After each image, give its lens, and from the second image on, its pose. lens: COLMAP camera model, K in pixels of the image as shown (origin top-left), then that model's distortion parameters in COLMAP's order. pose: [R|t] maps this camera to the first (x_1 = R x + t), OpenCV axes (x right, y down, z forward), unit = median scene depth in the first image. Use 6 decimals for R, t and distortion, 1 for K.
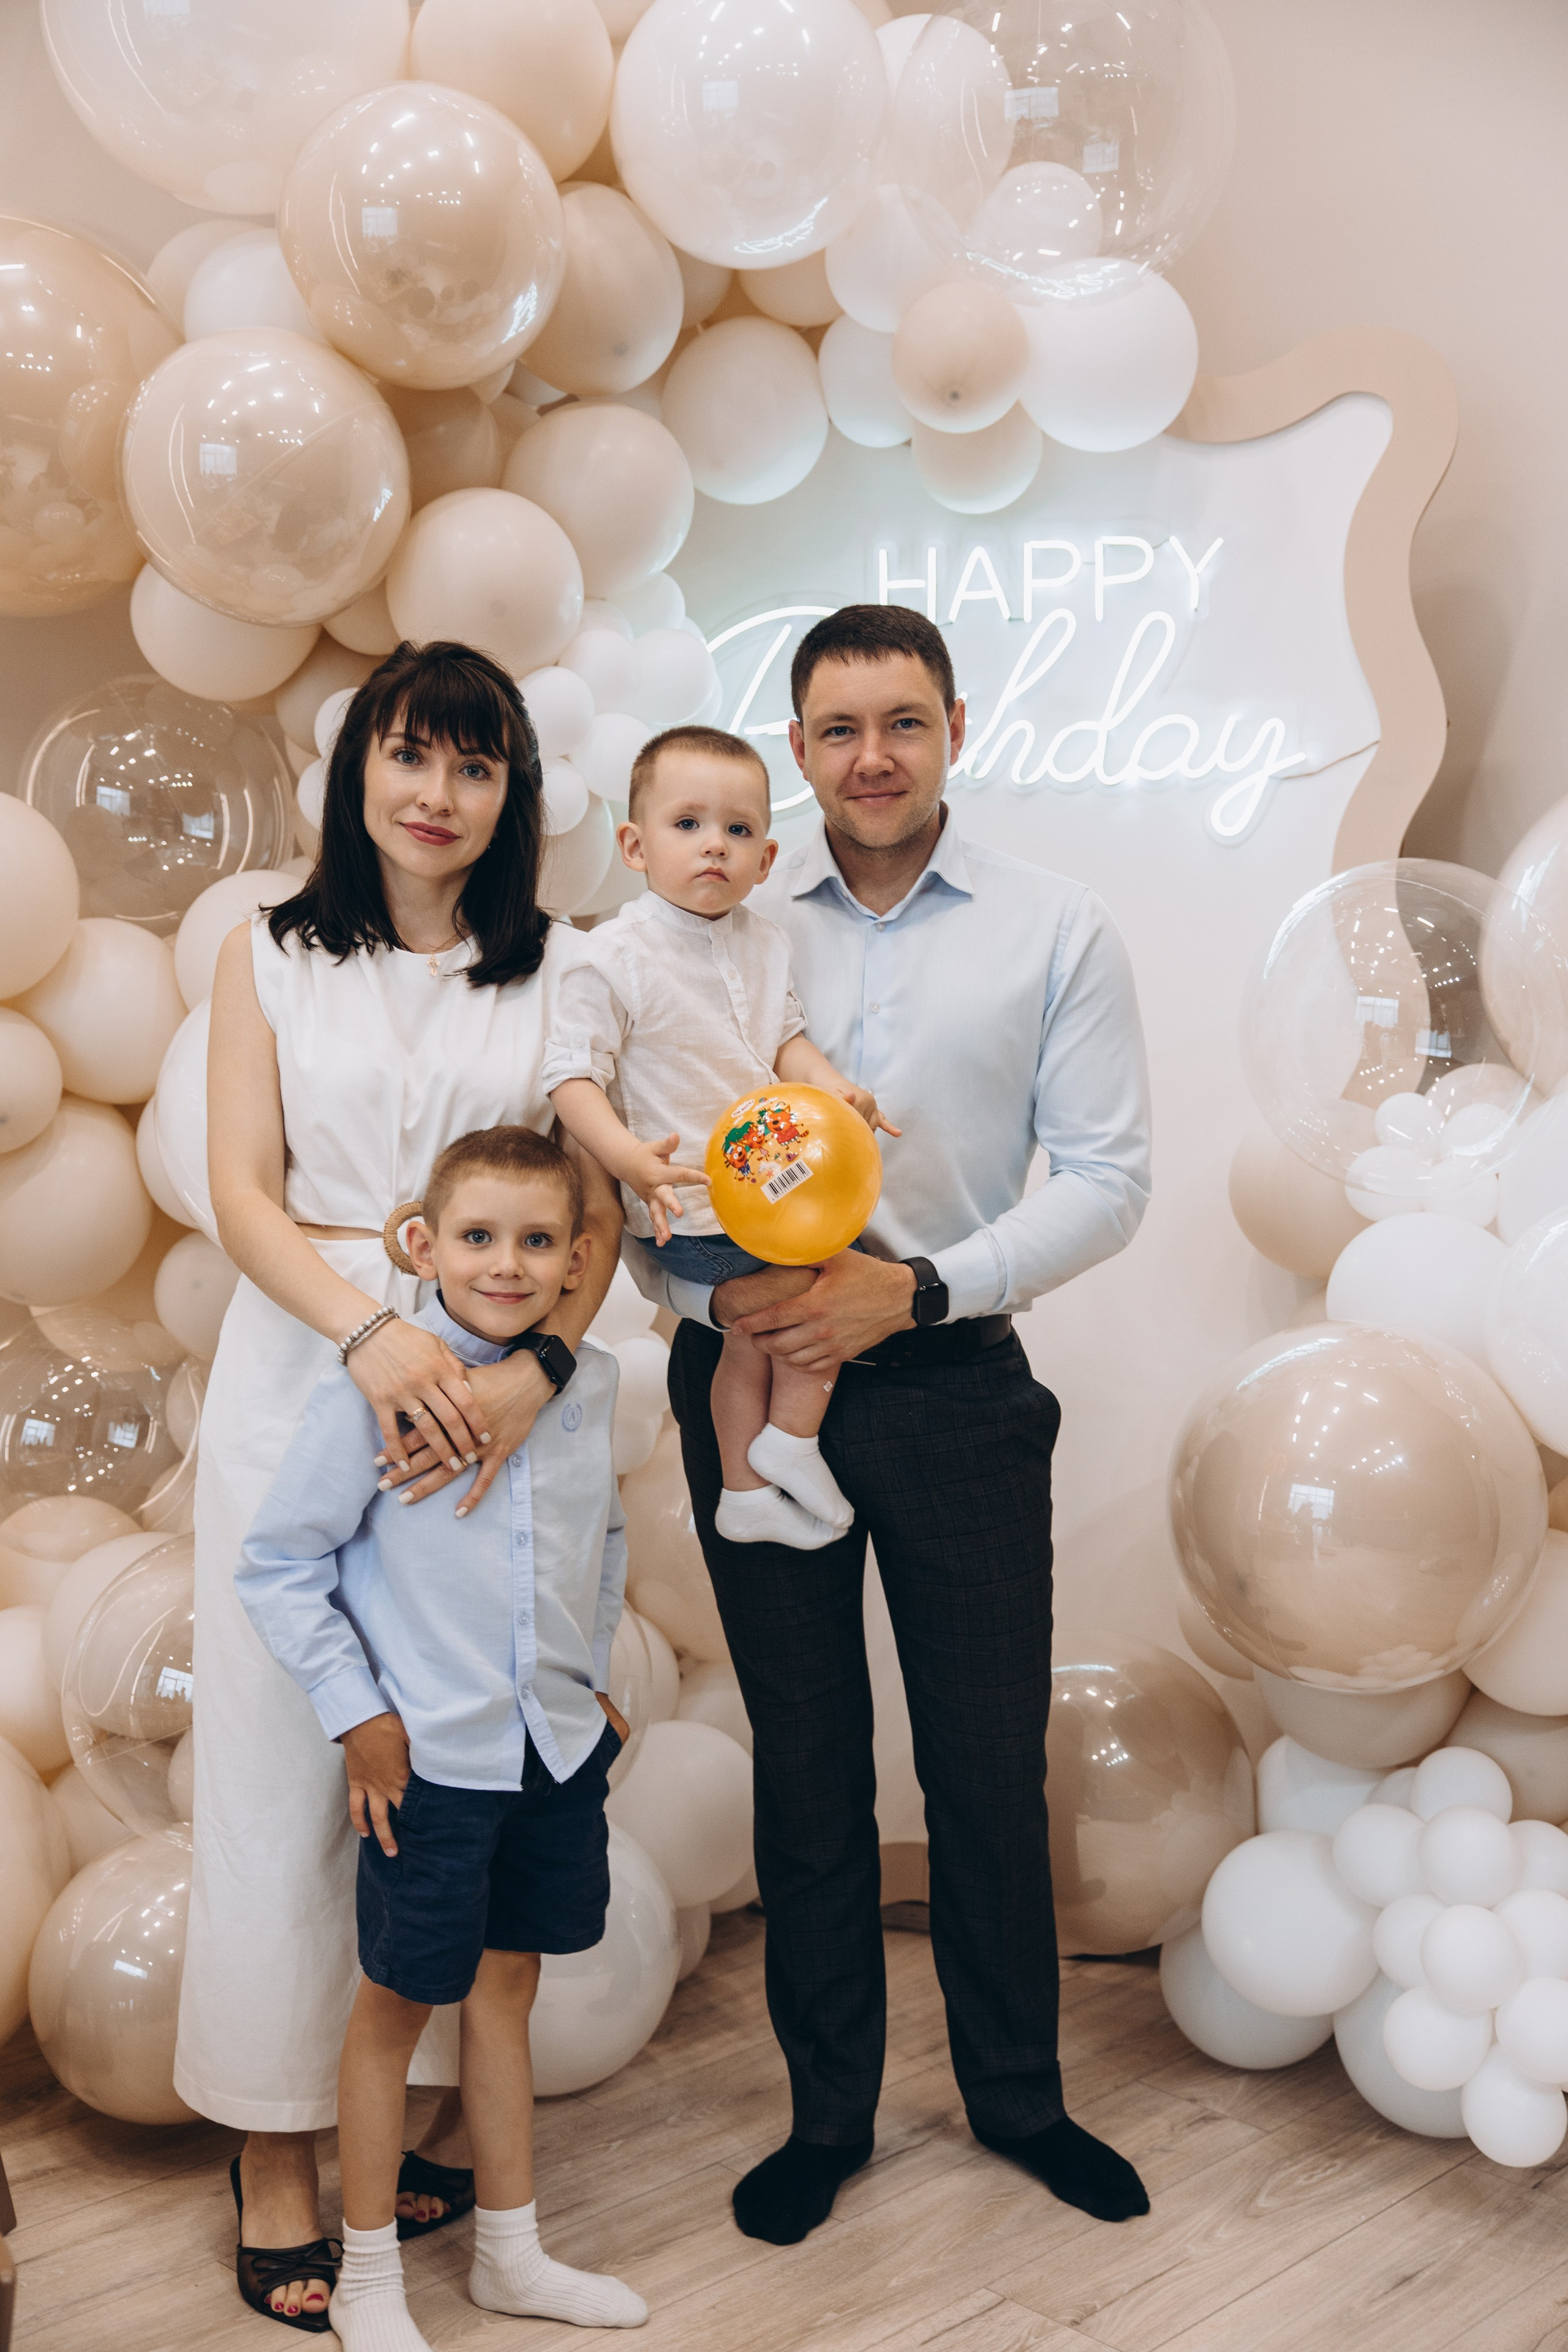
lens RADIAL K [[2607.9, 0, 780.9], [0, 2607.9, 1192.2], [0, 0, 1]] dist [0.182240, -0.309748]
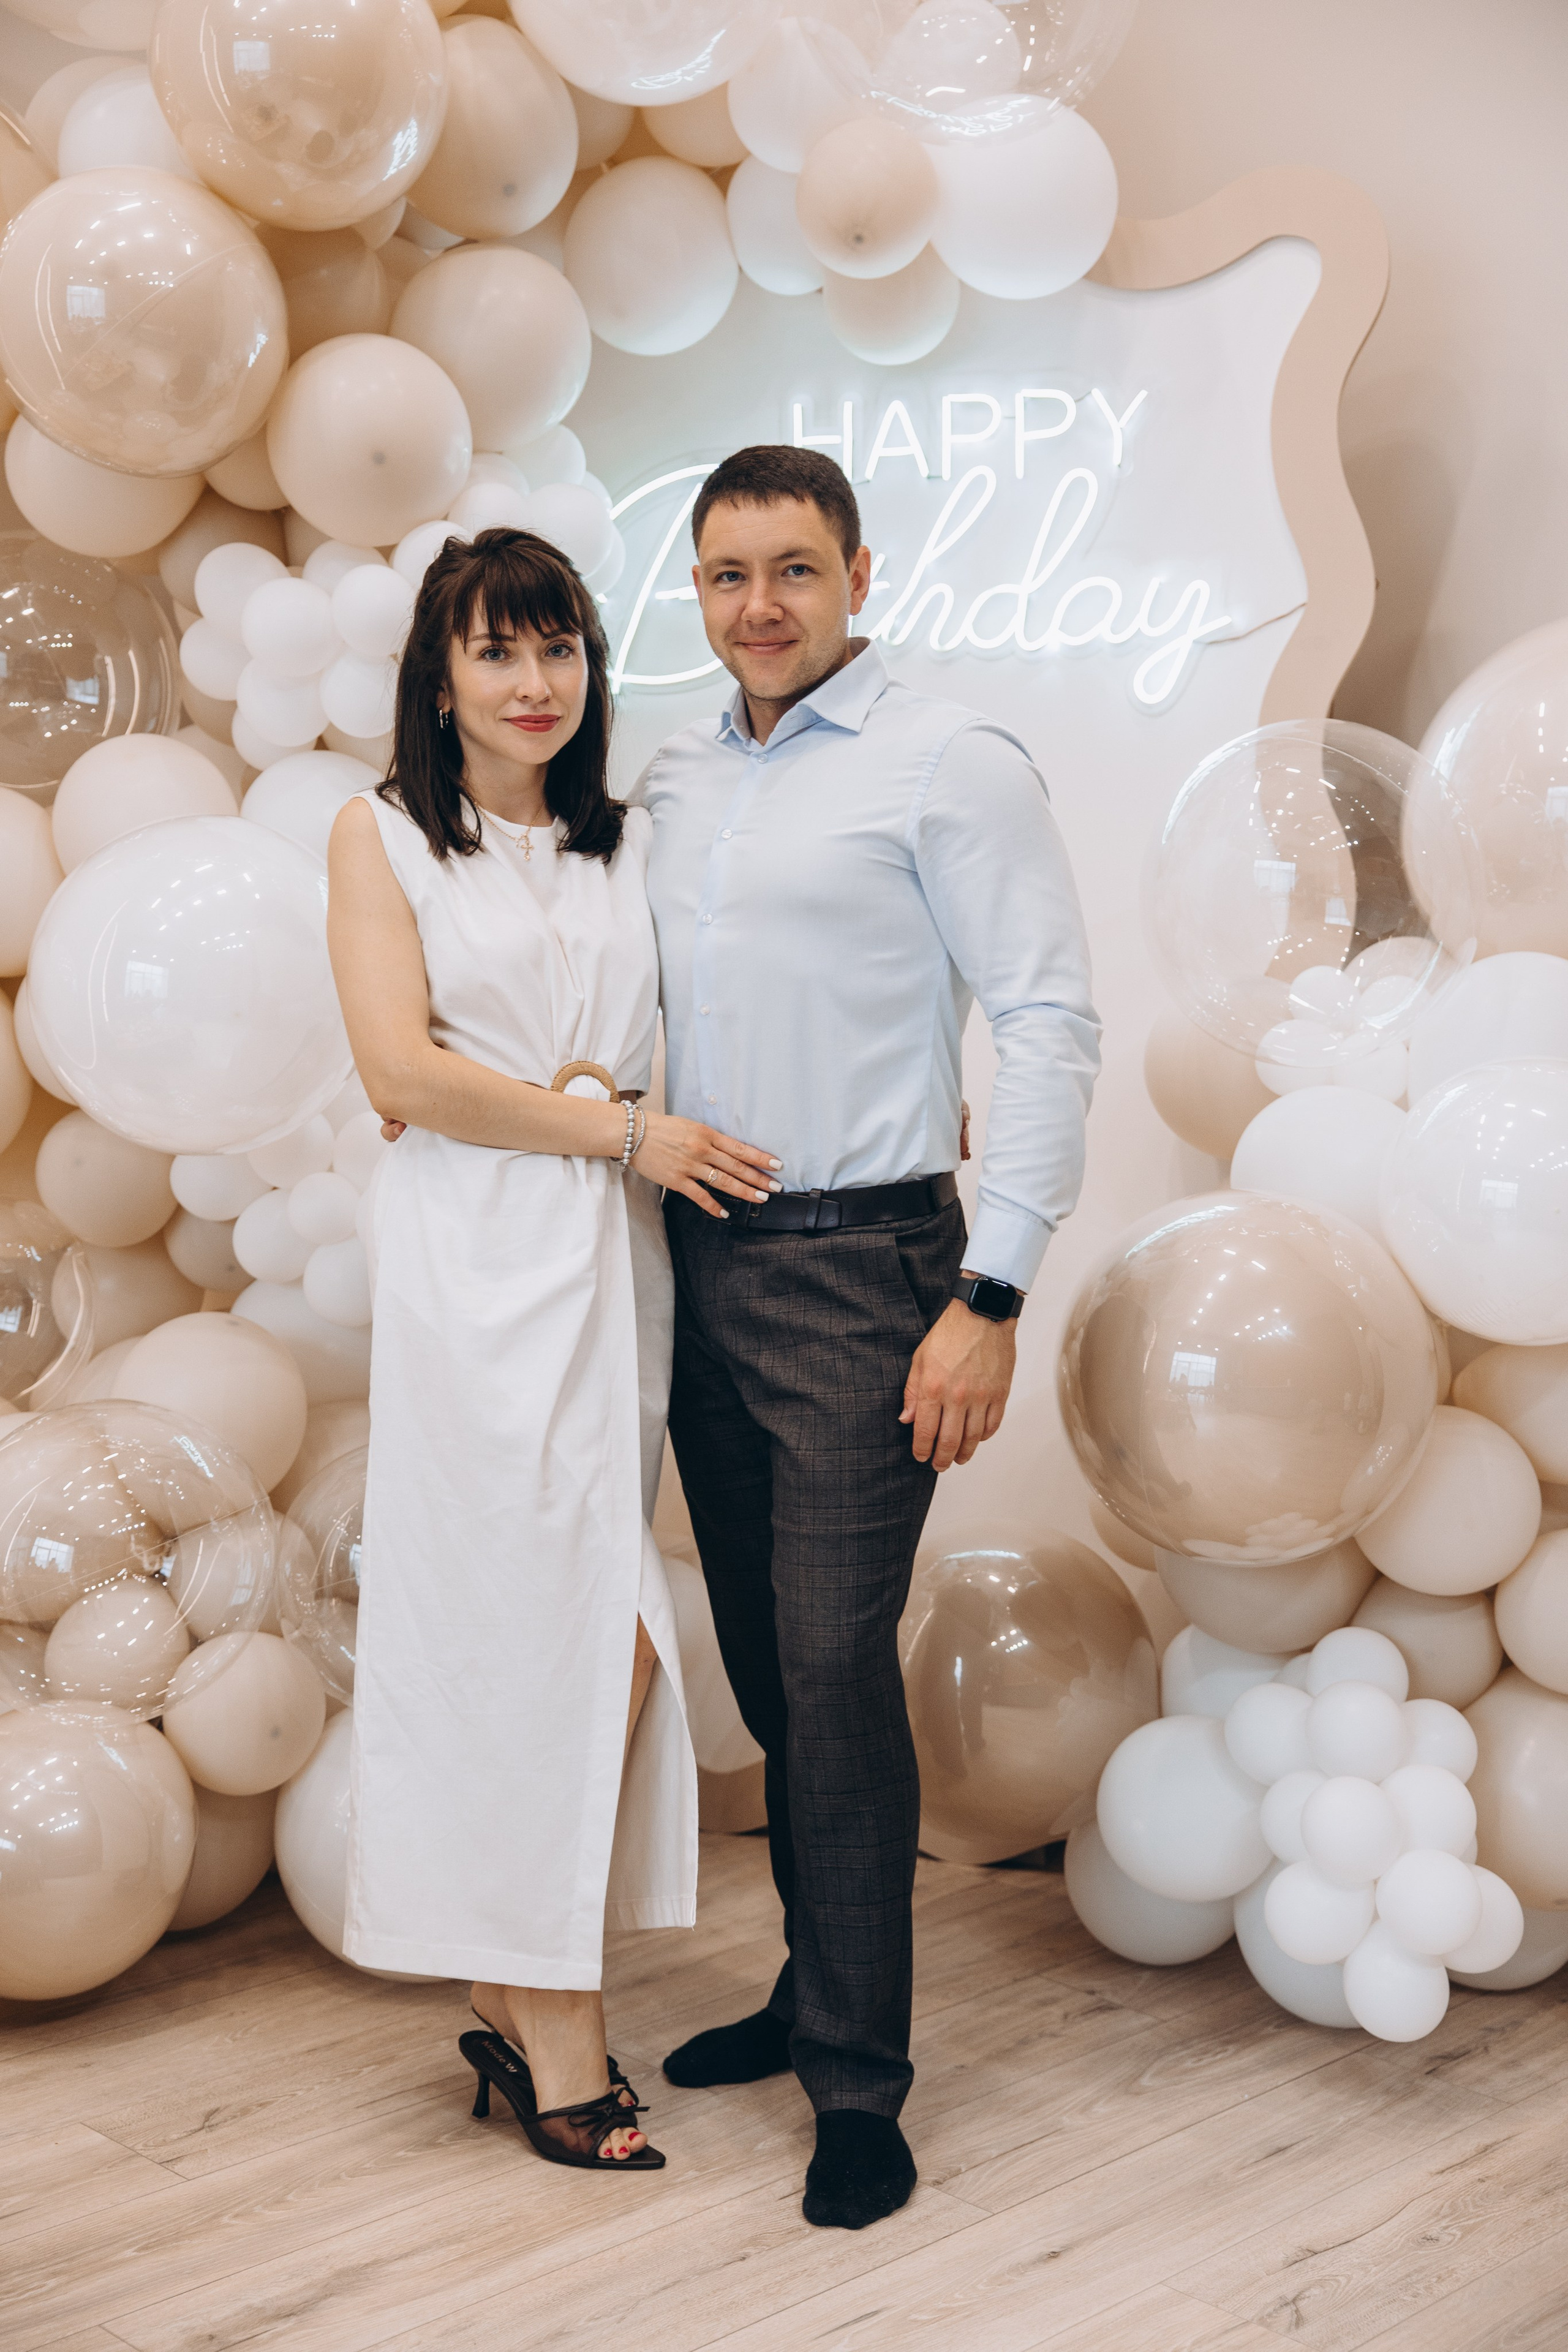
lens RADIAL K [[2902.7, 0, 783.4], [0, 2902.7, 1197.4], [0, 0, 1]] dist [0.275141, -0.601386]
pose [[0.999896, 0.002717, -0.014187, 0.054425], [-0.002533, 0.999913, 0.012945, 0.033770], [0.014221, -0.012908, 0.999816, -0.084227]]
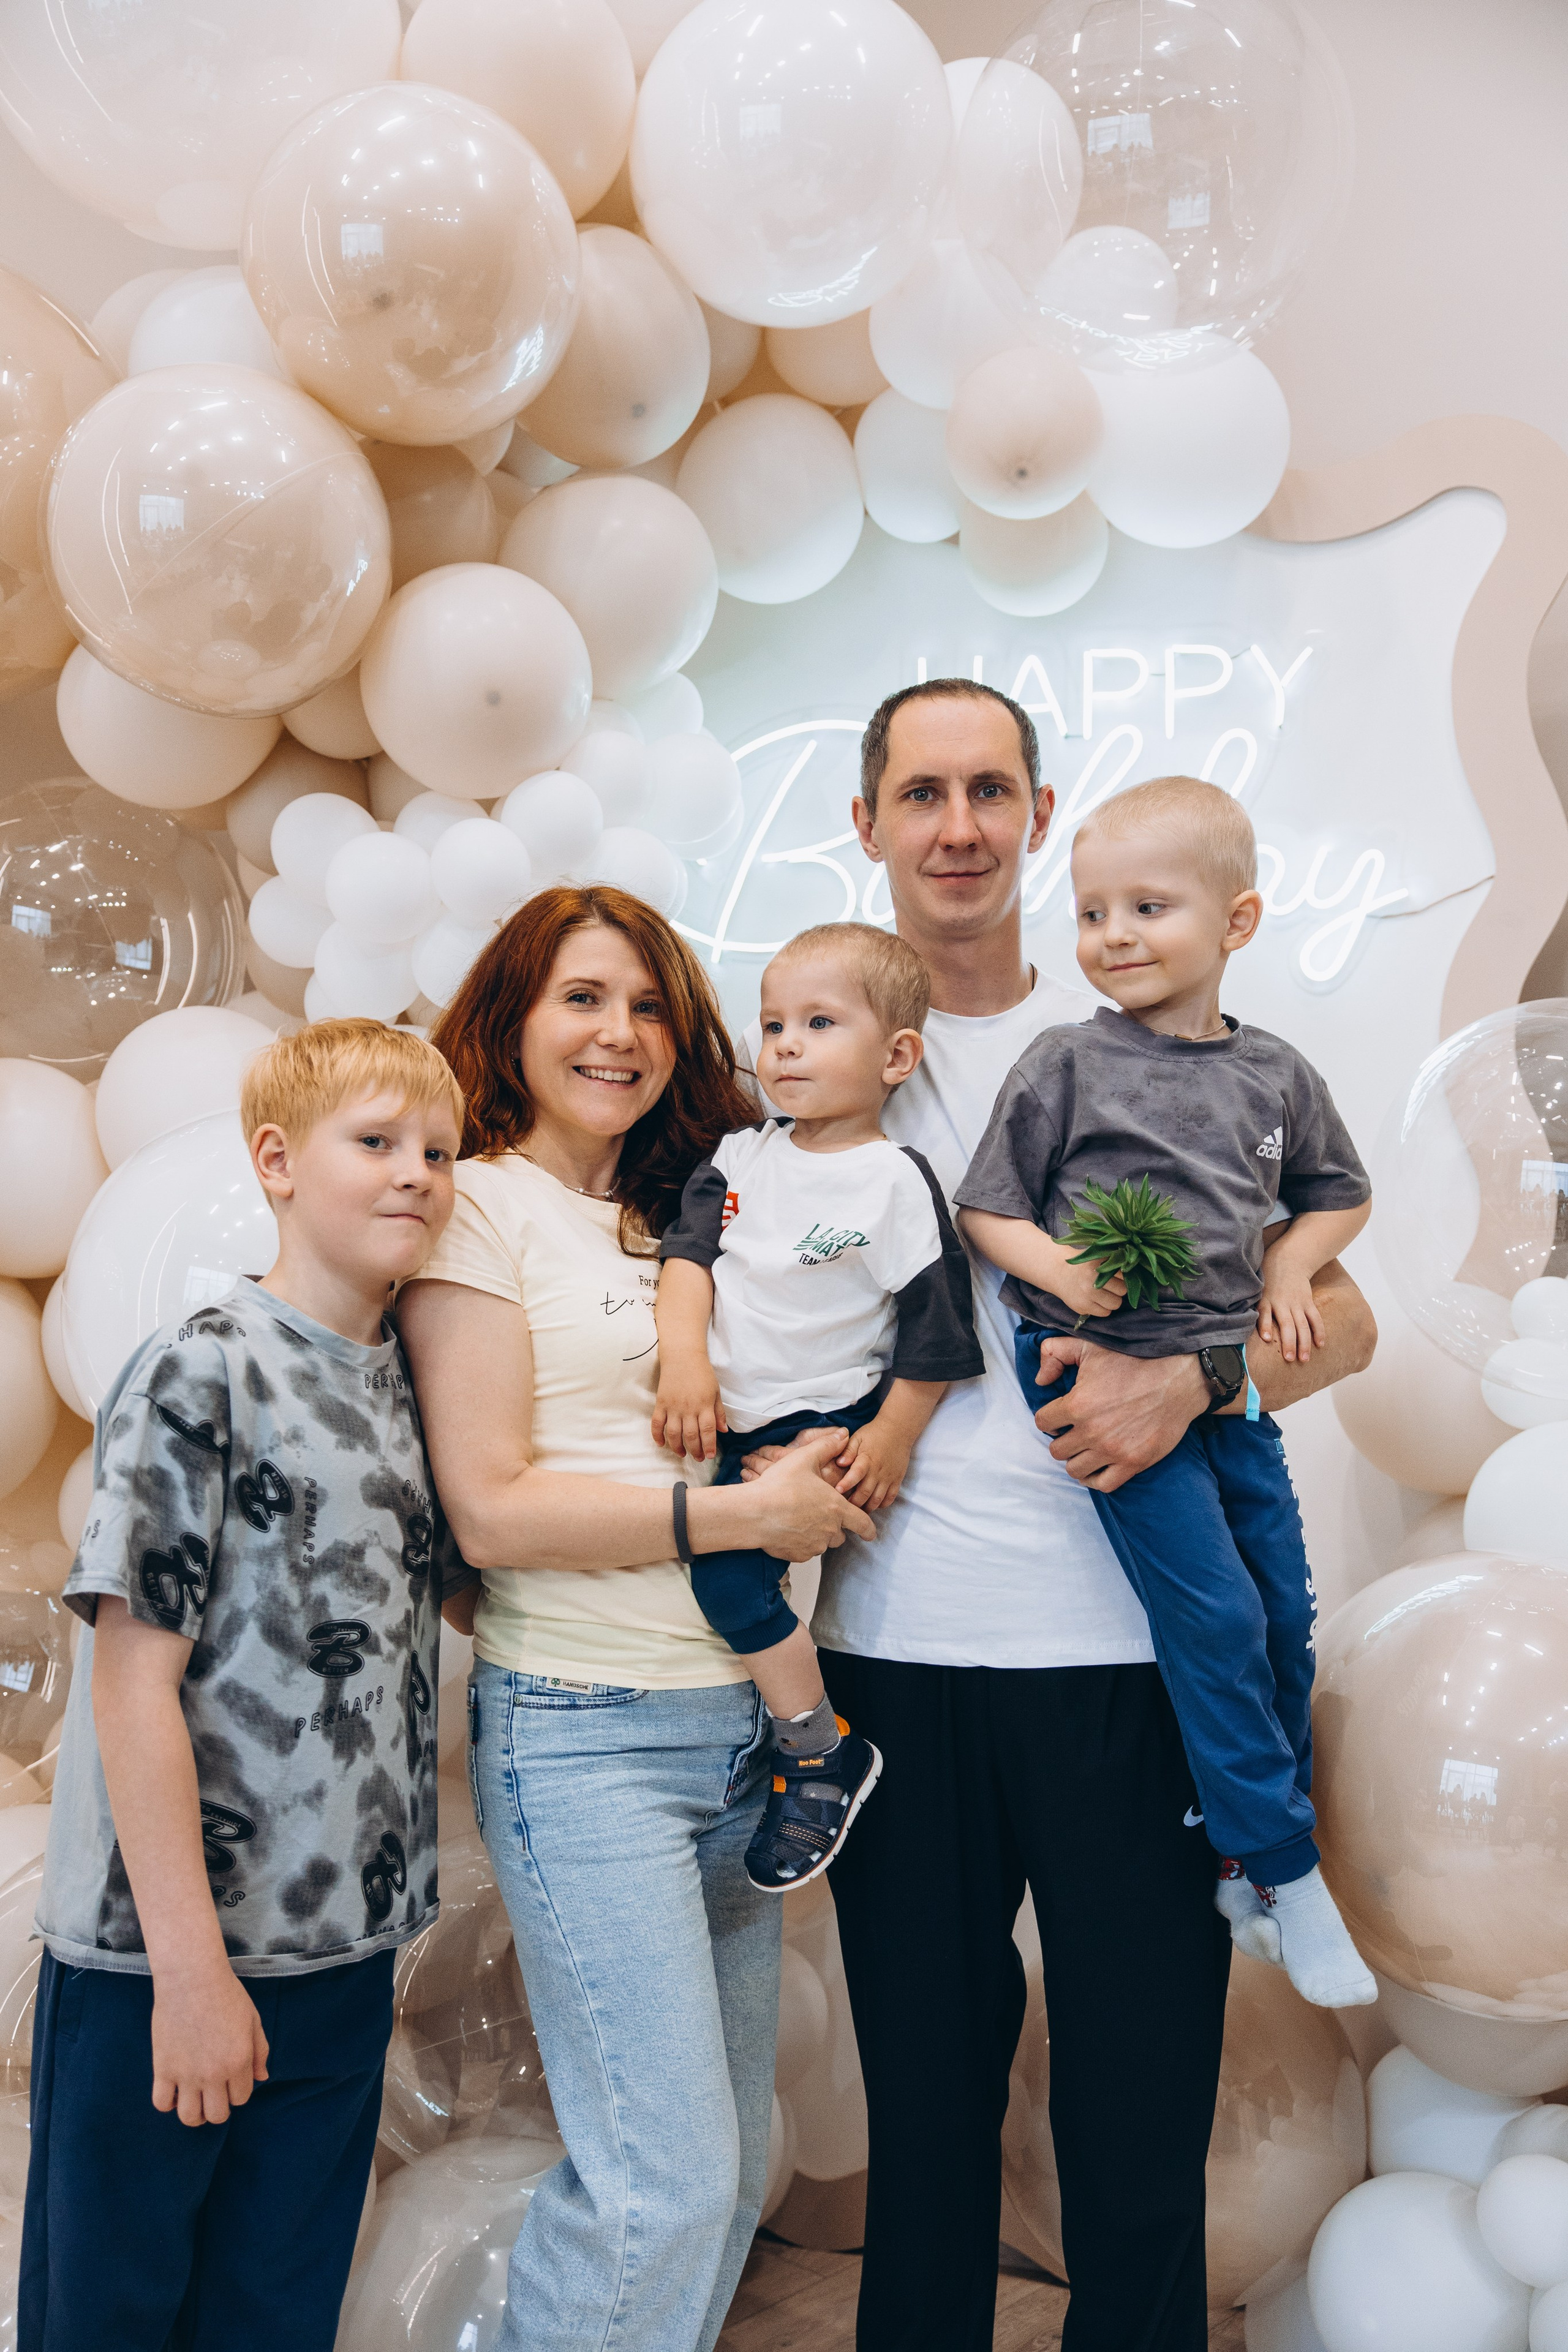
lens RADIAL K [[2438.4, 0, 784.0], [0, 2438.4, 1176.0], [0, 0, 1]] dist [0.119831, -0.018560]
pose [[0.999477, 0.011702, 0.030162, -0.033675], [-0.009691, 0.997774, -0.065973, -0.016367], [-0.030867, 0.065646, 0.997365, 0.207895]]
